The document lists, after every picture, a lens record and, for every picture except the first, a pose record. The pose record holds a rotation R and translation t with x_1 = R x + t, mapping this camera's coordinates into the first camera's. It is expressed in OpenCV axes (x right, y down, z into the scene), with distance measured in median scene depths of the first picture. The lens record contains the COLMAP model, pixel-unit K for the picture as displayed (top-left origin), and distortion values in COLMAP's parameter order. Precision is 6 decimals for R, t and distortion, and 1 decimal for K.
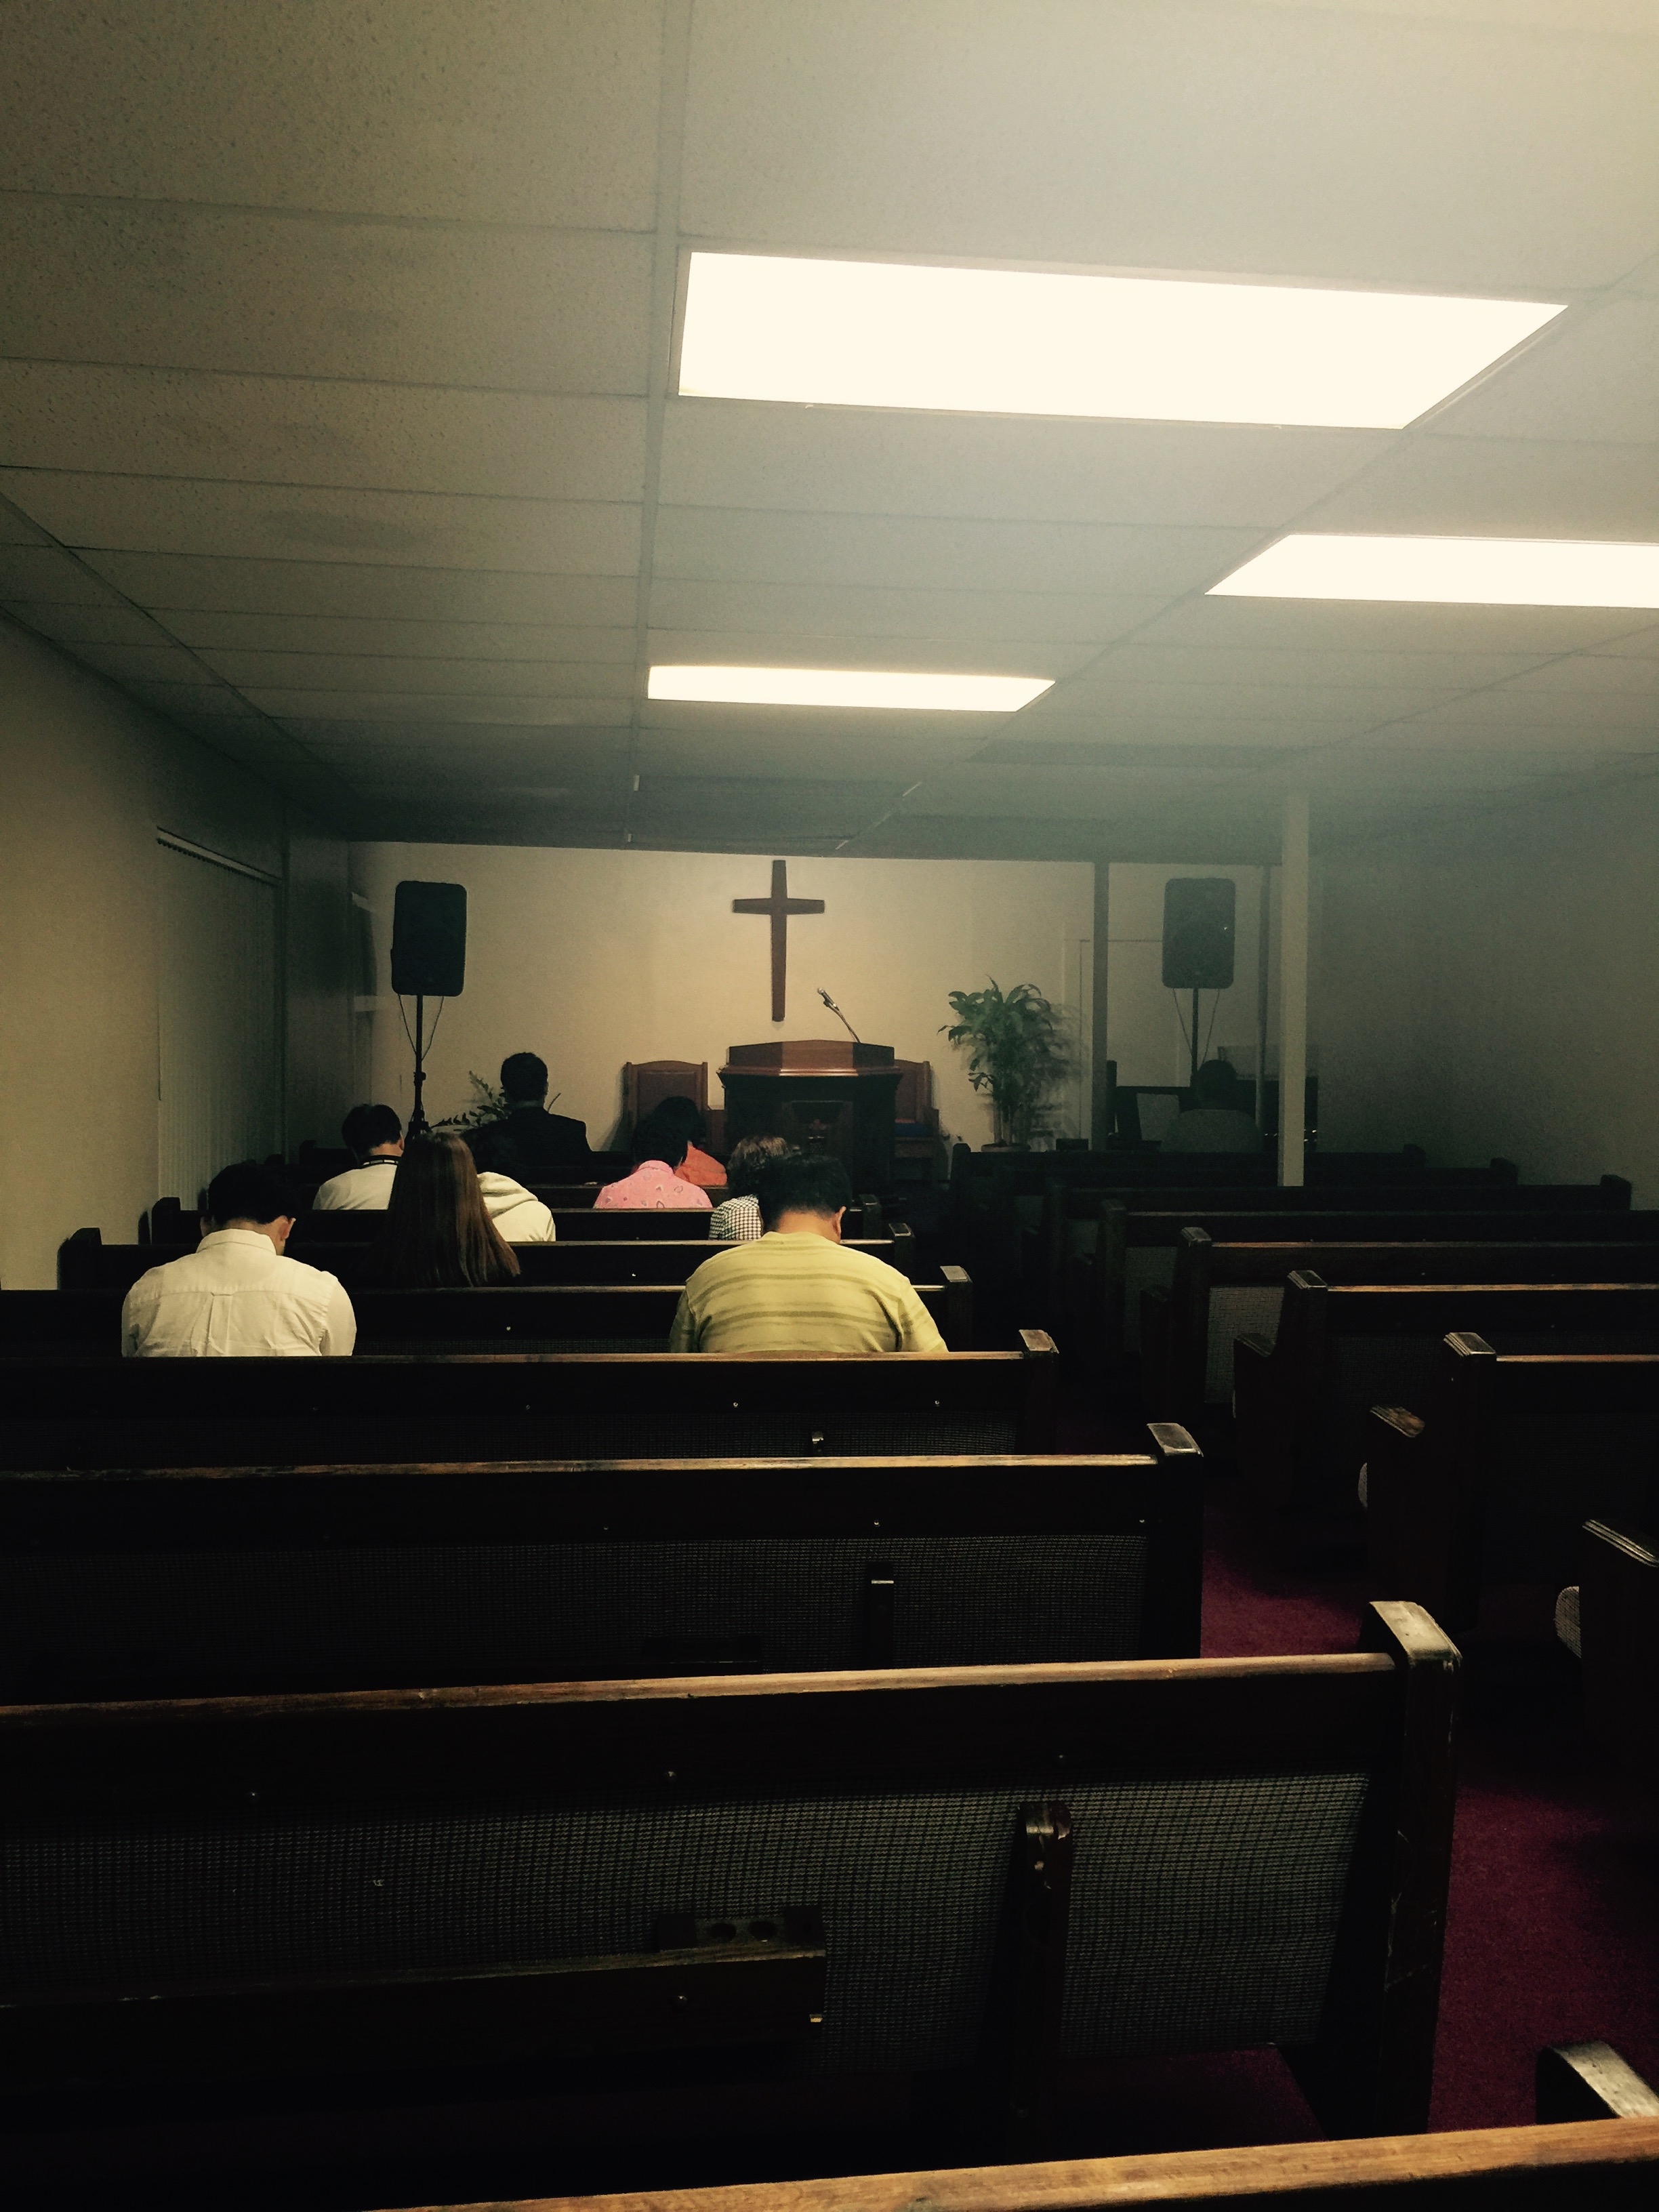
lens RADIAL K [[1882.0, 0, 829.5], [0, 1882.0, 1106.0], [0, 0, 1]] dist [0.104376, -0.154846]
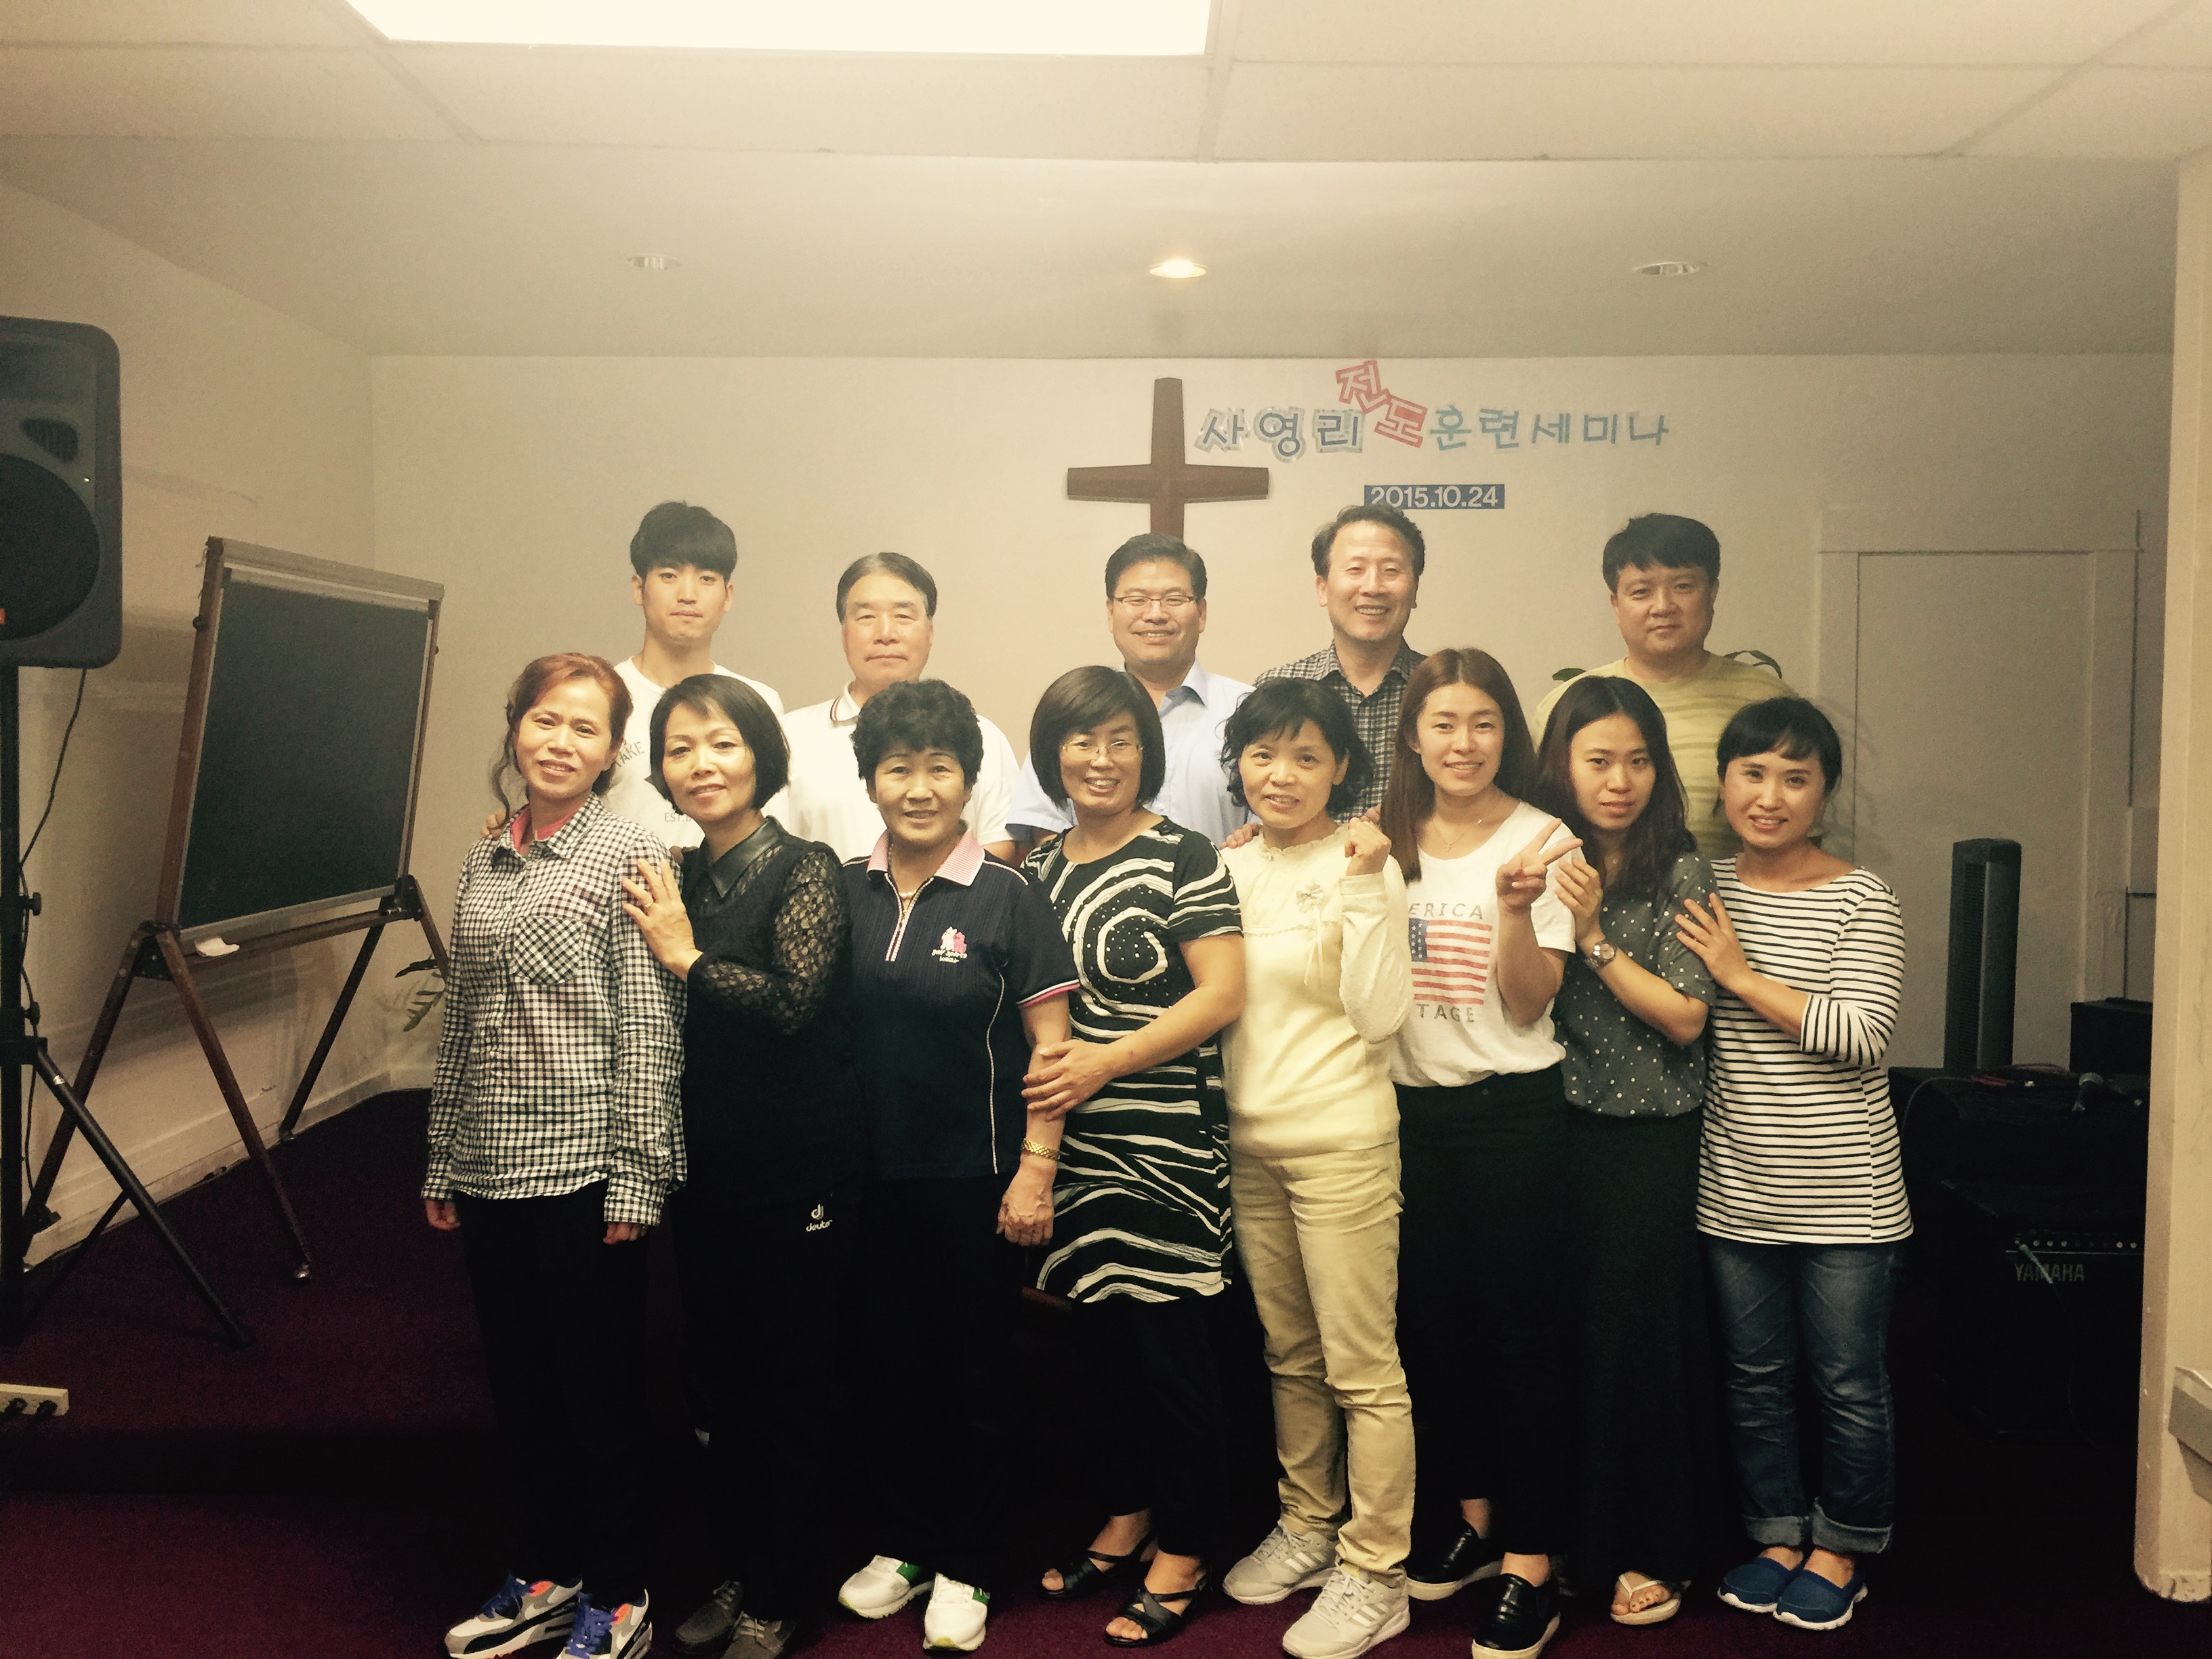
lens RADIAL K [[1913.4, 0, 1103.3], [0, 1913.4, 841.7], [0, 0, 1]] dist [0.015498, -0.005439]
pose [[0.991829, 0.002589, -0.127545, 0.016434], [-0.001544, 0.999964, 0.008287, -0.024570], [0.127562, -0.008022, 0.991798, 0.551132]]
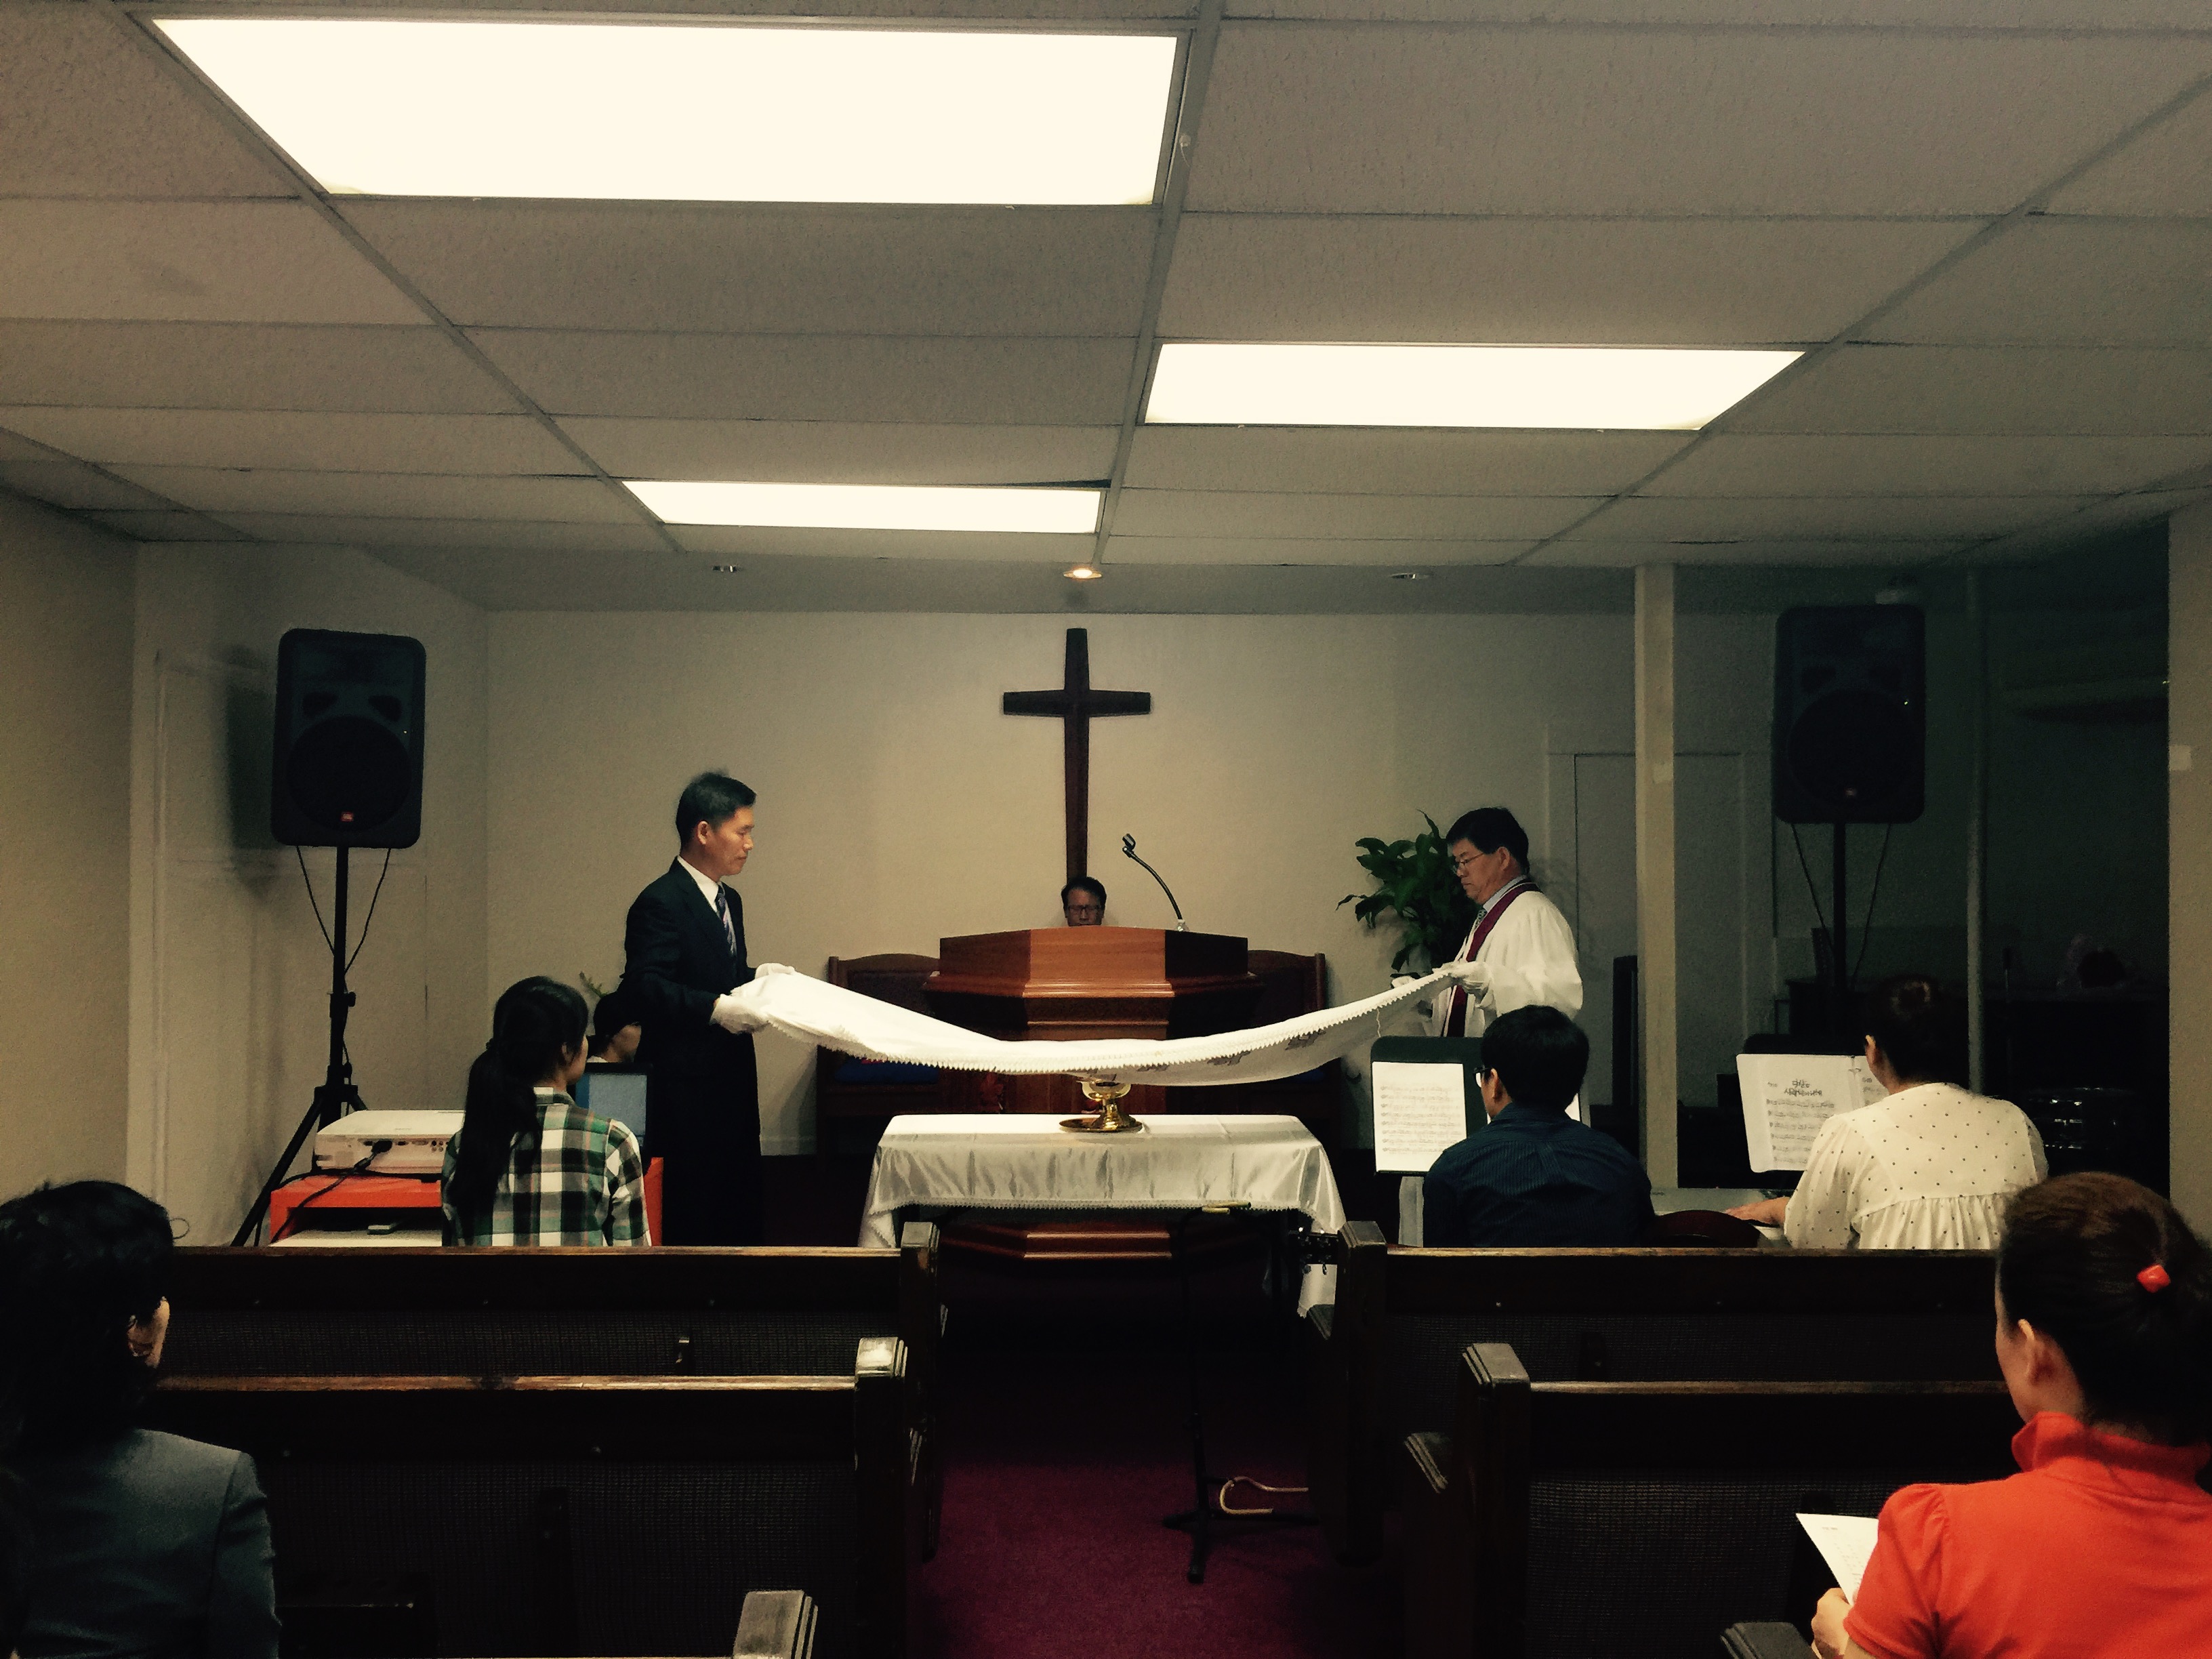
lens RADIAL K [[1913.4, 0, 1103.3], [0, 1913.4, 841.7], [0, 0, 1]] dist [0.015498, -0.005439]
pose [[0.996766, -0.007696, -0.079995, 0.031845], [0.002252, 0.997688, -0.067925, -0.018590], [0.080333, 0.067525, 0.994478, 0.386811]]
